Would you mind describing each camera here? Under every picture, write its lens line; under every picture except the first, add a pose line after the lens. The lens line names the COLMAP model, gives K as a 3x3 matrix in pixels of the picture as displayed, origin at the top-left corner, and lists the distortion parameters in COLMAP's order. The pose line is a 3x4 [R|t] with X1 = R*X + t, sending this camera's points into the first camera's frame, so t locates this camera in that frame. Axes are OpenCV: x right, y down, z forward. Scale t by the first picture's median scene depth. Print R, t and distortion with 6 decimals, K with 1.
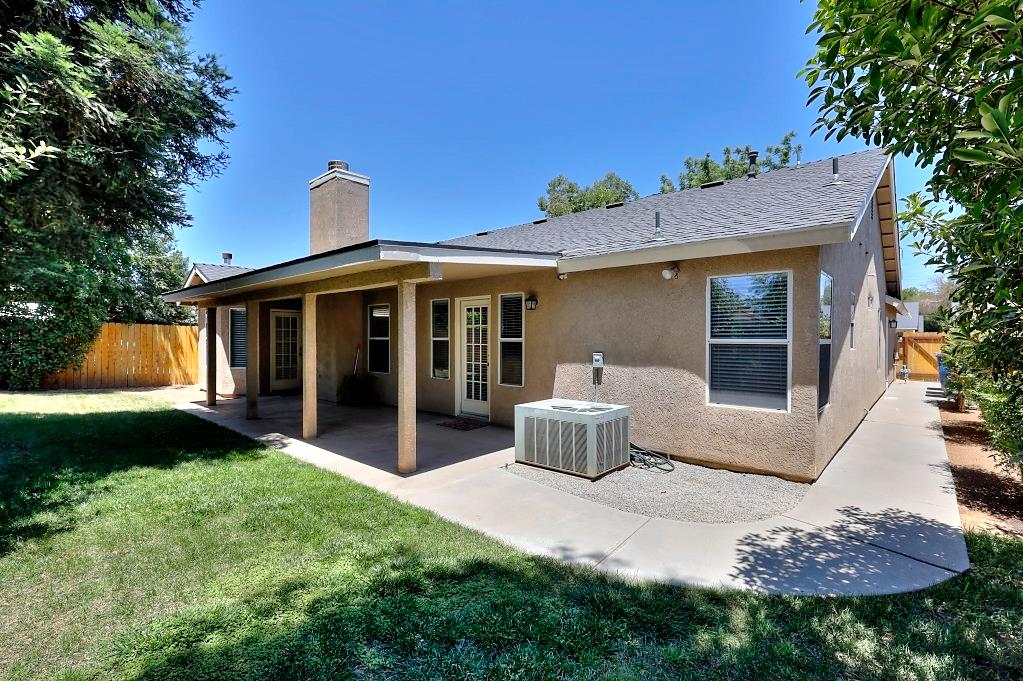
lens RADIAL K [[464.0, 0, 506.7], [0, 464.0, 339.1], [0, 0, 1]] dist [0.002268, 0.000535]
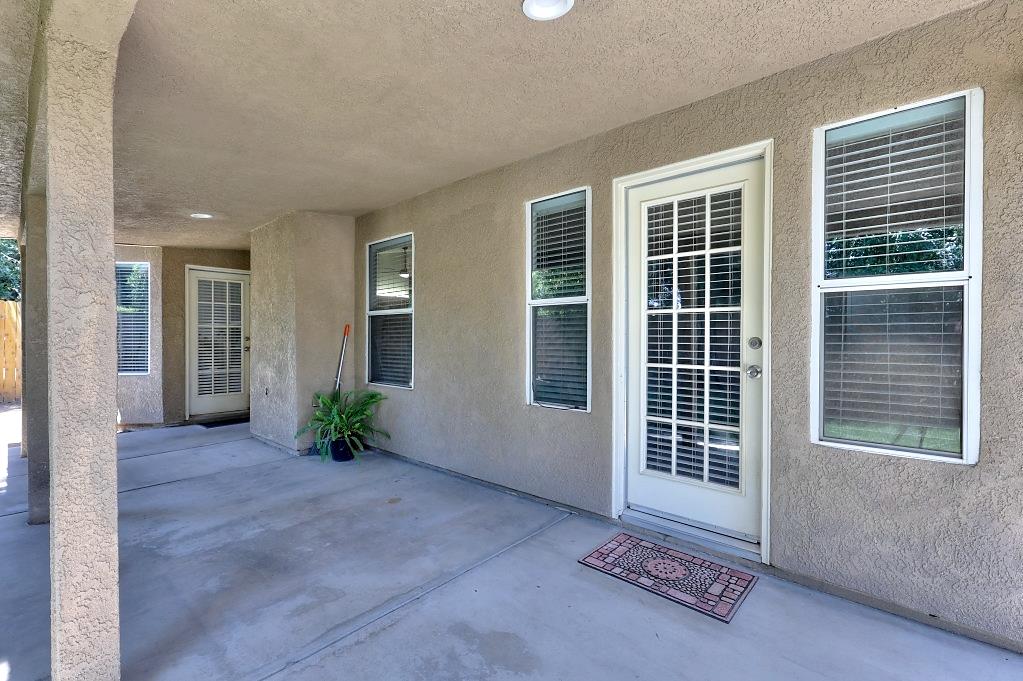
lens RADIAL K [[464.0, 0, 511.2], [0, 464.0, 346.1], [0, 0, 1]] dist [0.002268, 0.000535]
pose [[0.999997, 0.002282, -0.000541, -0.186834], [-0.002277, 0.999945, 0.010205, 0.032589], [0.000564, -0.010204, 0.999948, 0.651838]]
